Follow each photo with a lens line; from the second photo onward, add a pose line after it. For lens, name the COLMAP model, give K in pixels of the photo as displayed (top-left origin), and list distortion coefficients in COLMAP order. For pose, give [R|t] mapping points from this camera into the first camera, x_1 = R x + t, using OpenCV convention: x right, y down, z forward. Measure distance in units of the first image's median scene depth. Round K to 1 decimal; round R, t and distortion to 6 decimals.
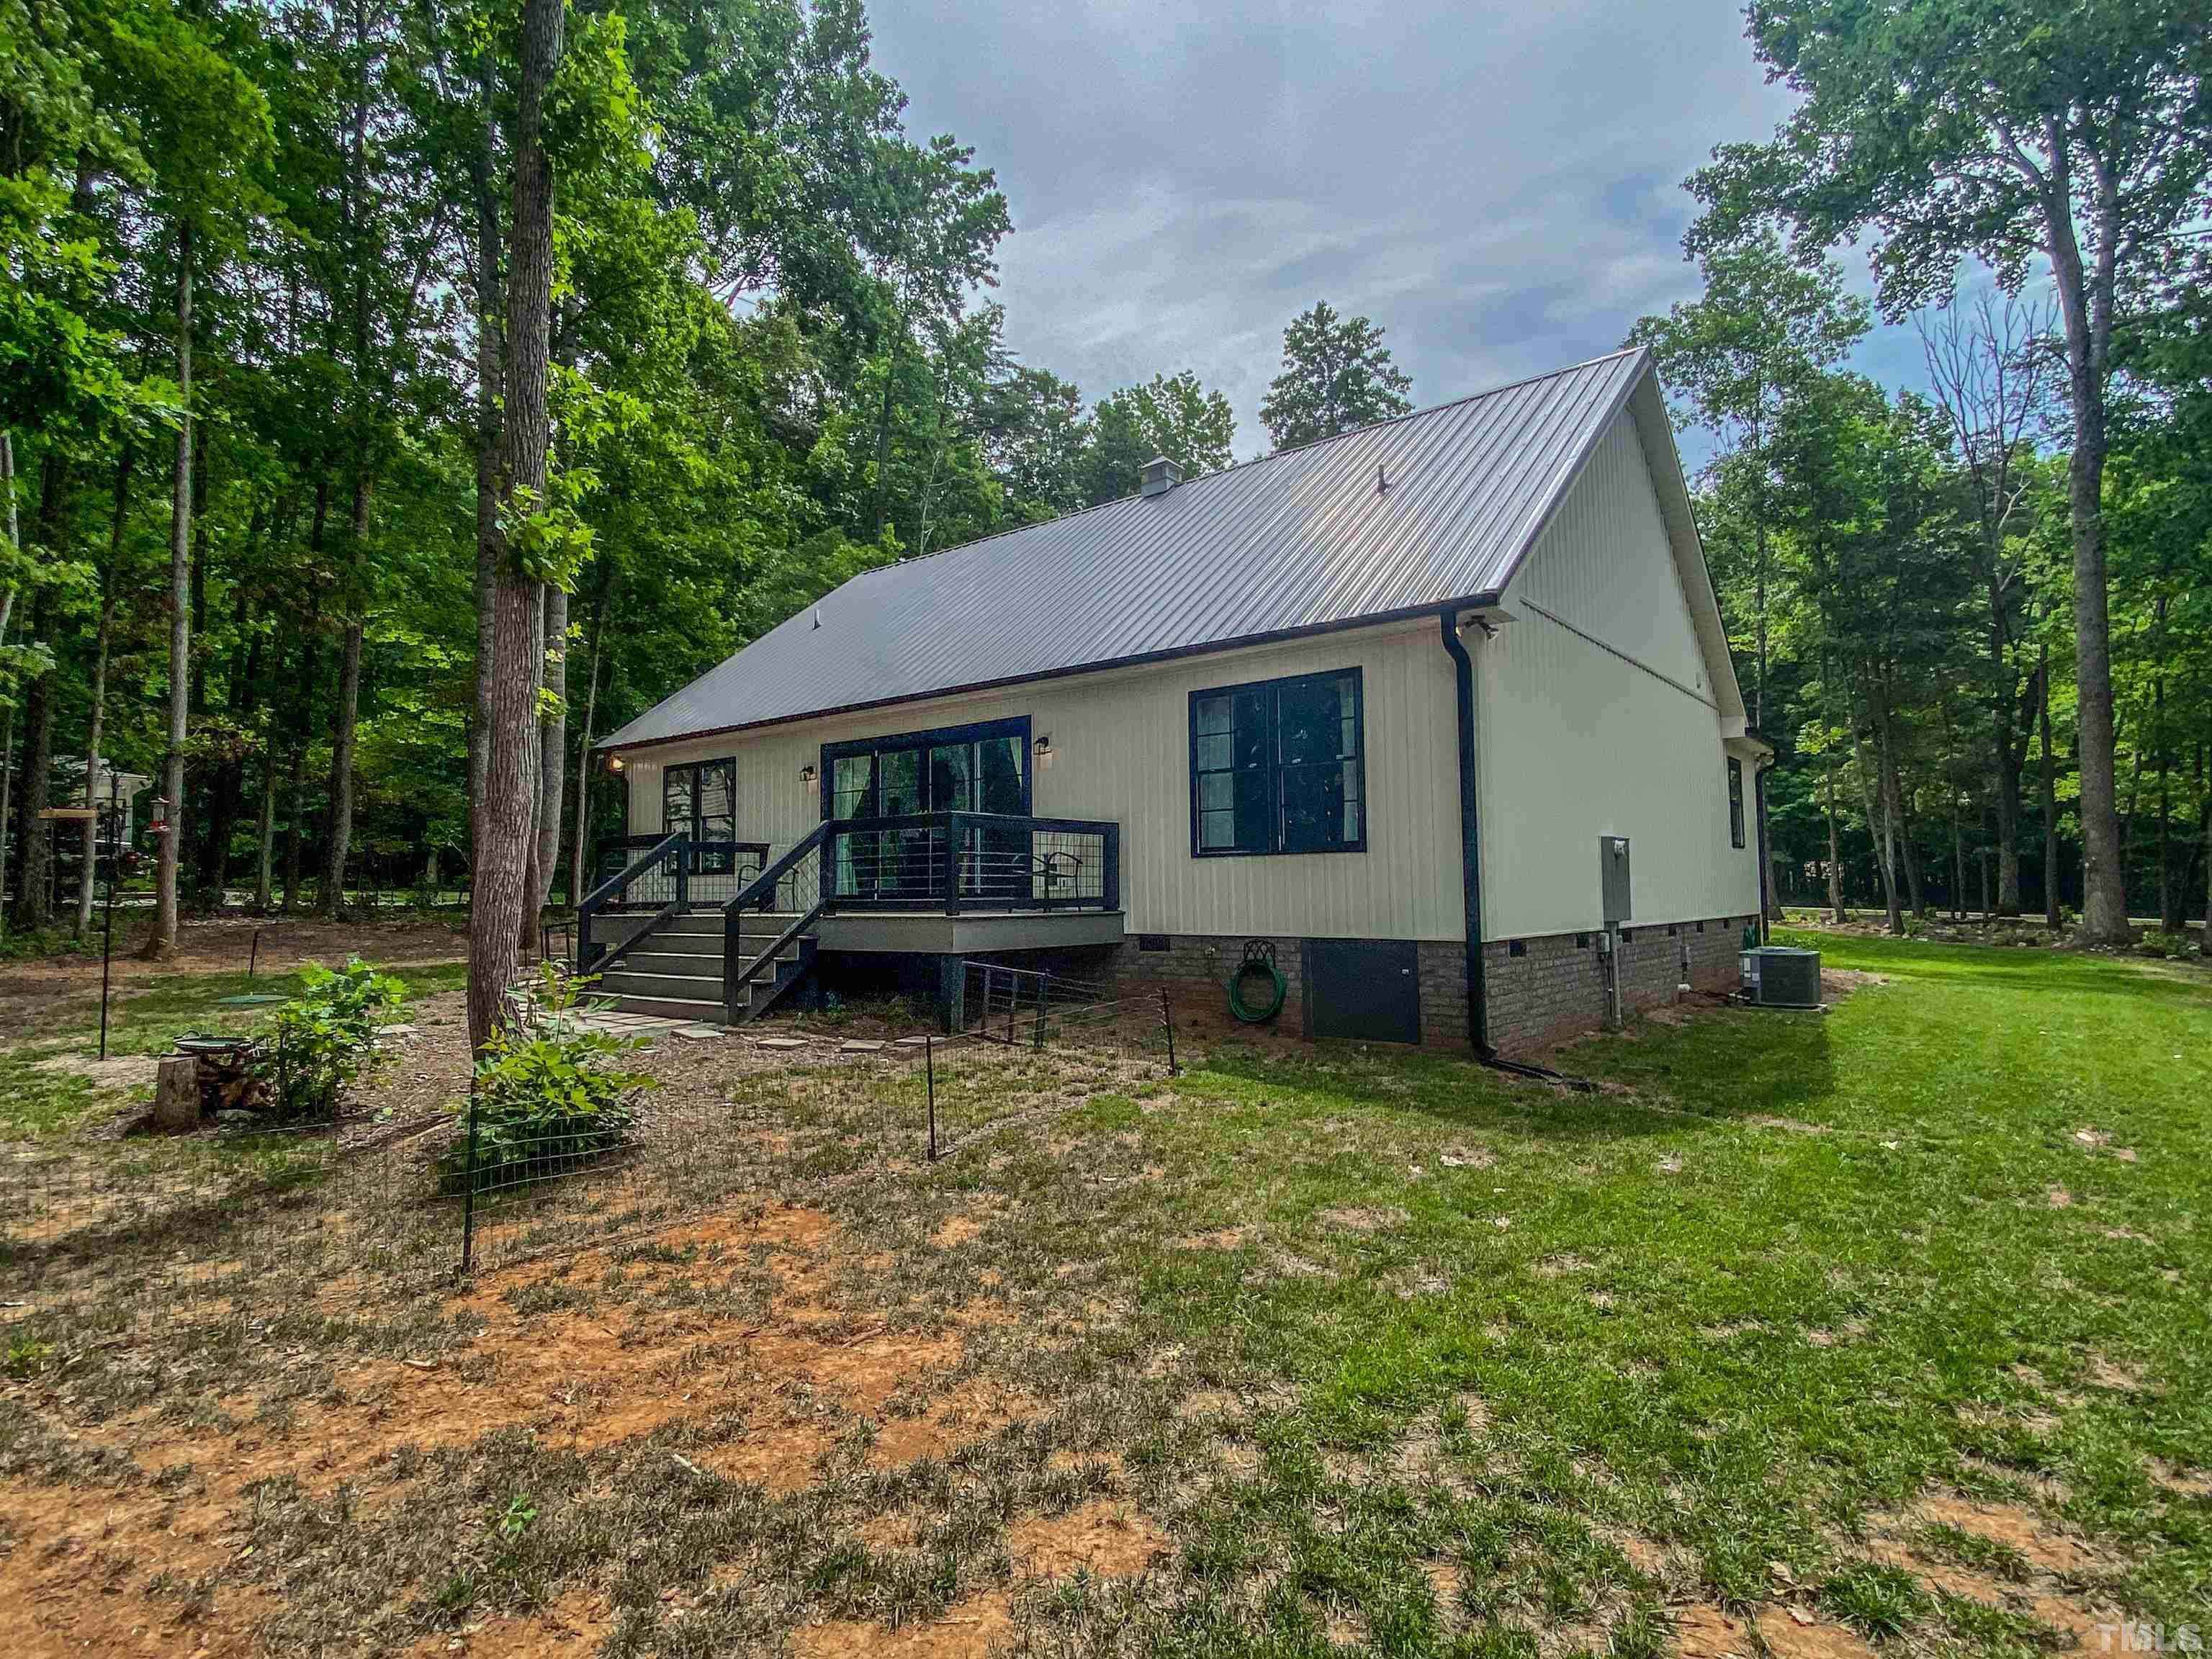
lens RADIAL K [[1102.3, 0, 1104.0], [0, 1102.3, 875.6], [0, 0, 1]] dist [0.004270, -0.019484]
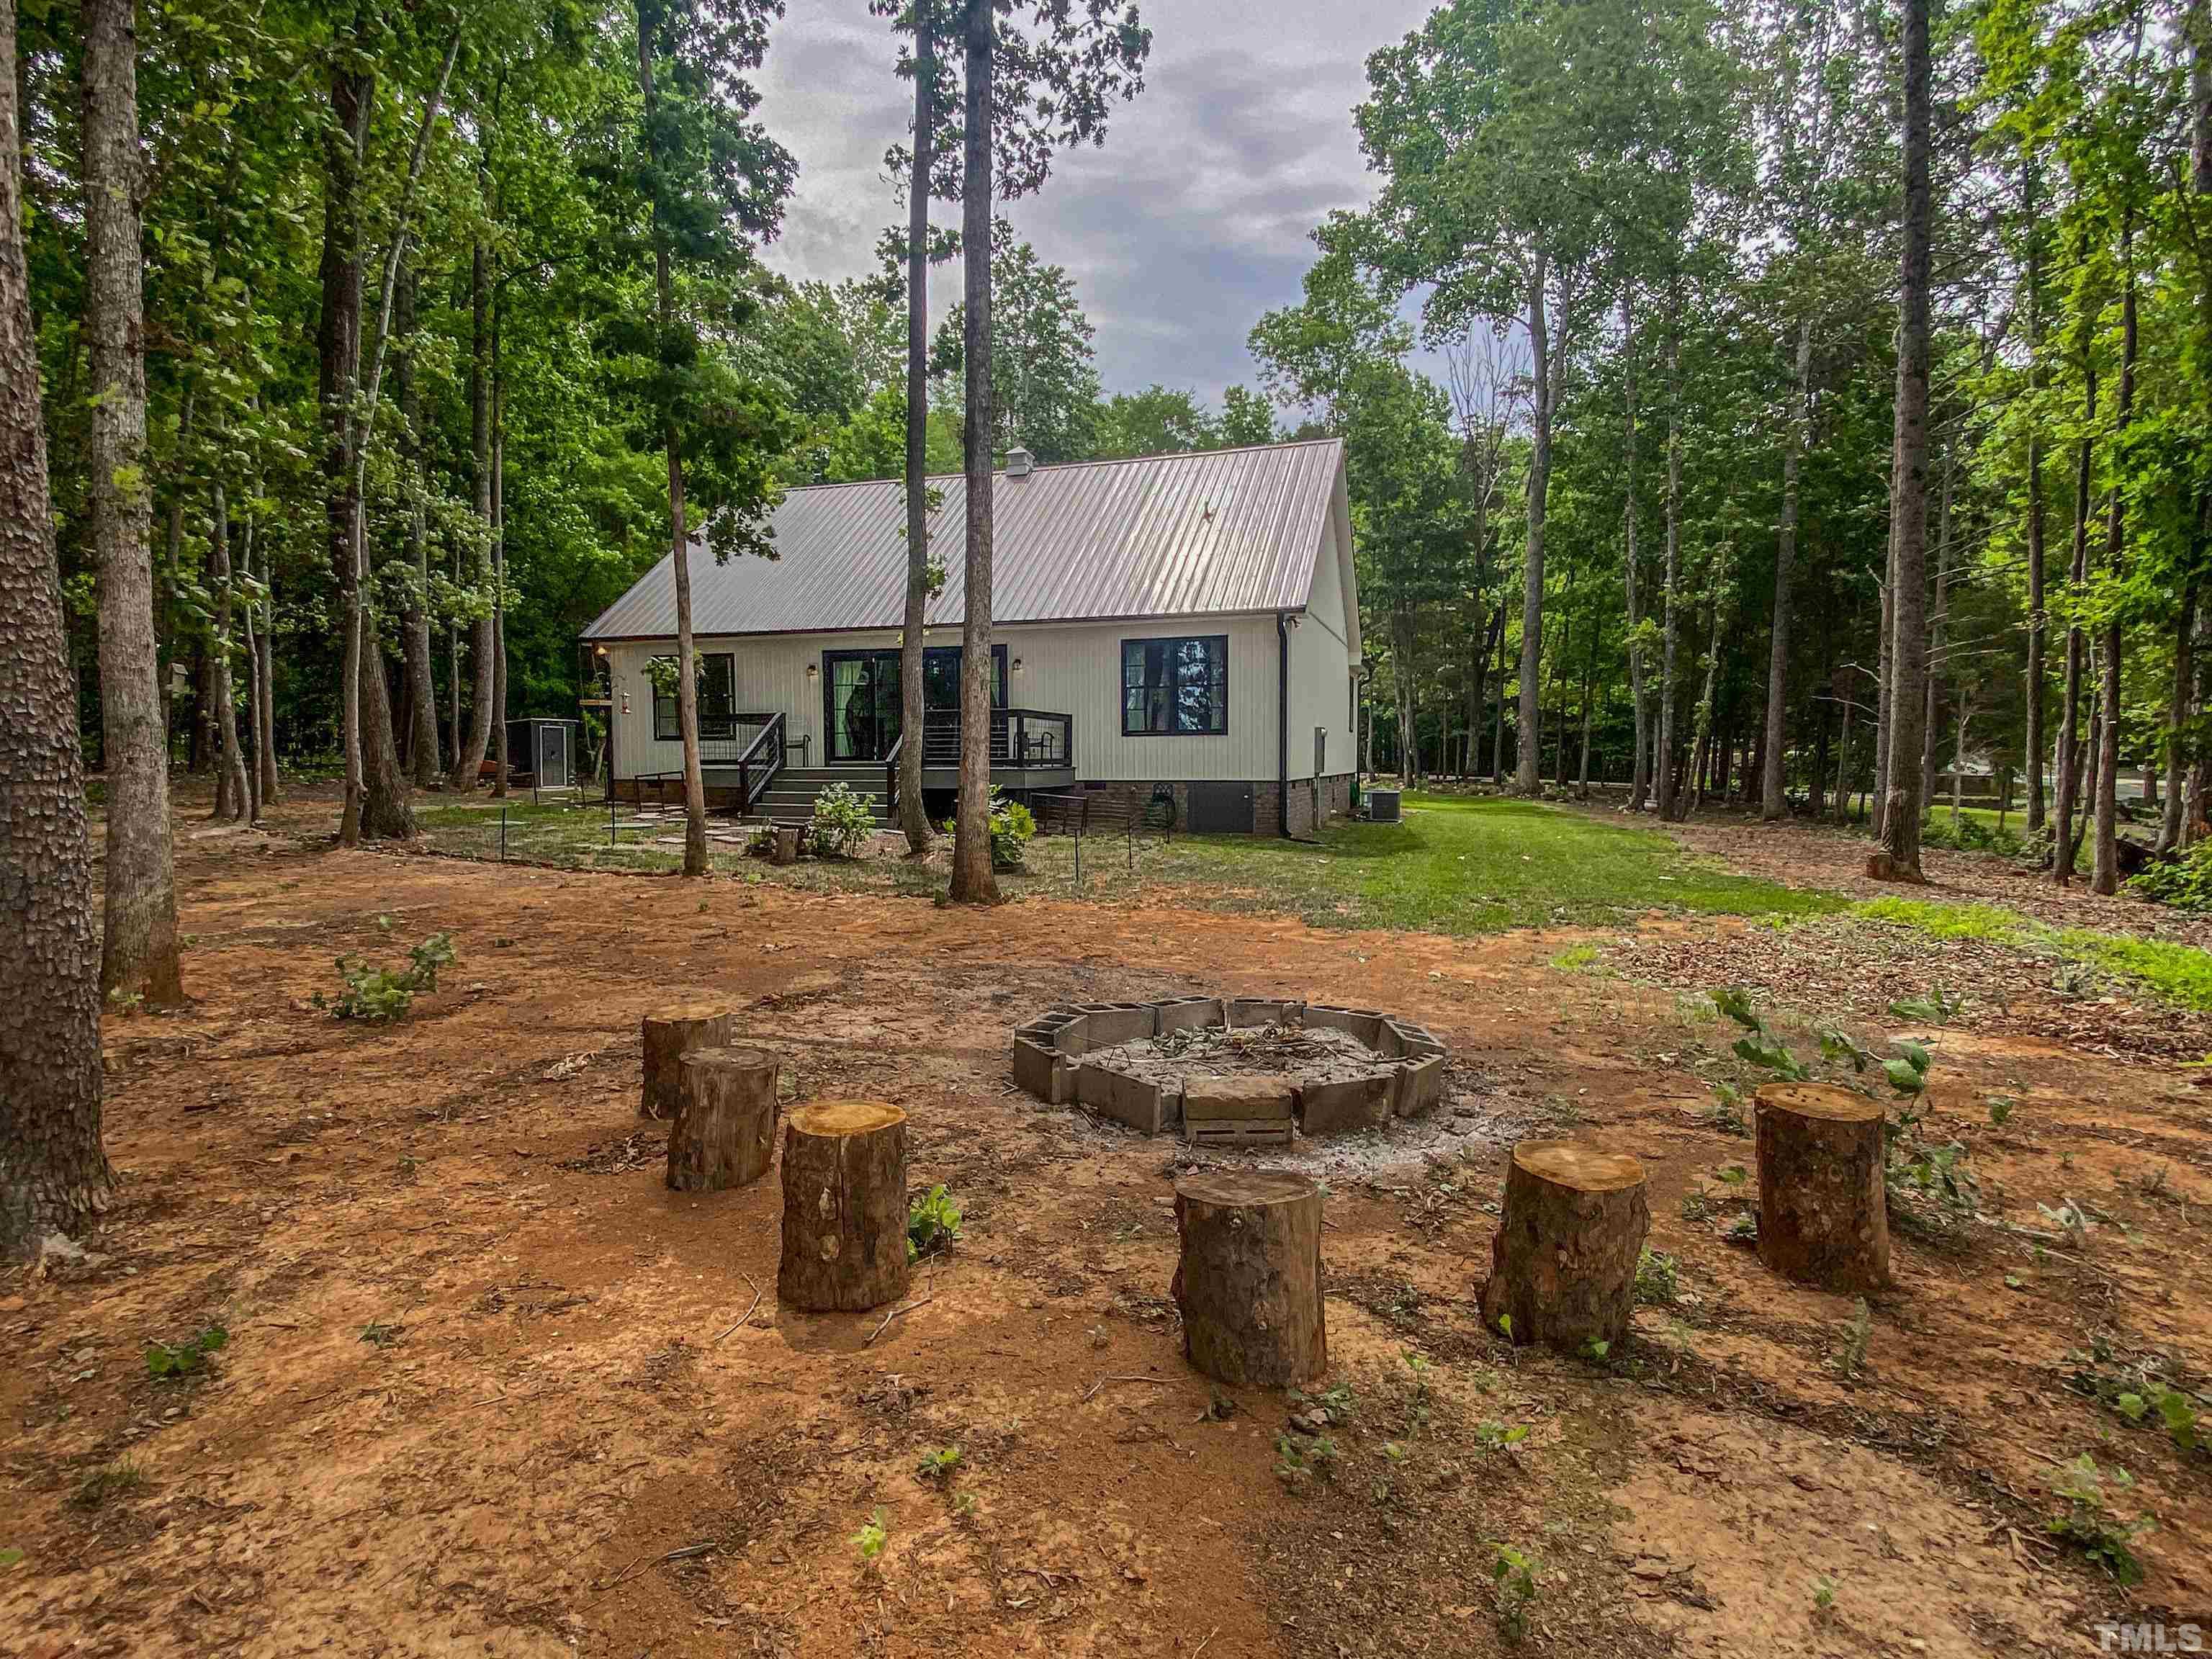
lens RADIAL K [[1102.3, 0, 1104.0], [0, 1102.3, 875.6], [0, 0, 1]] dist [0.004270, -0.019484]
pose [[0.928938, -0.032761, 0.368782, -0.456429], [-0.011749, 0.992967, 0.117806, -0.001125], [-0.370048, -0.113767, 0.922020, -0.488109]]
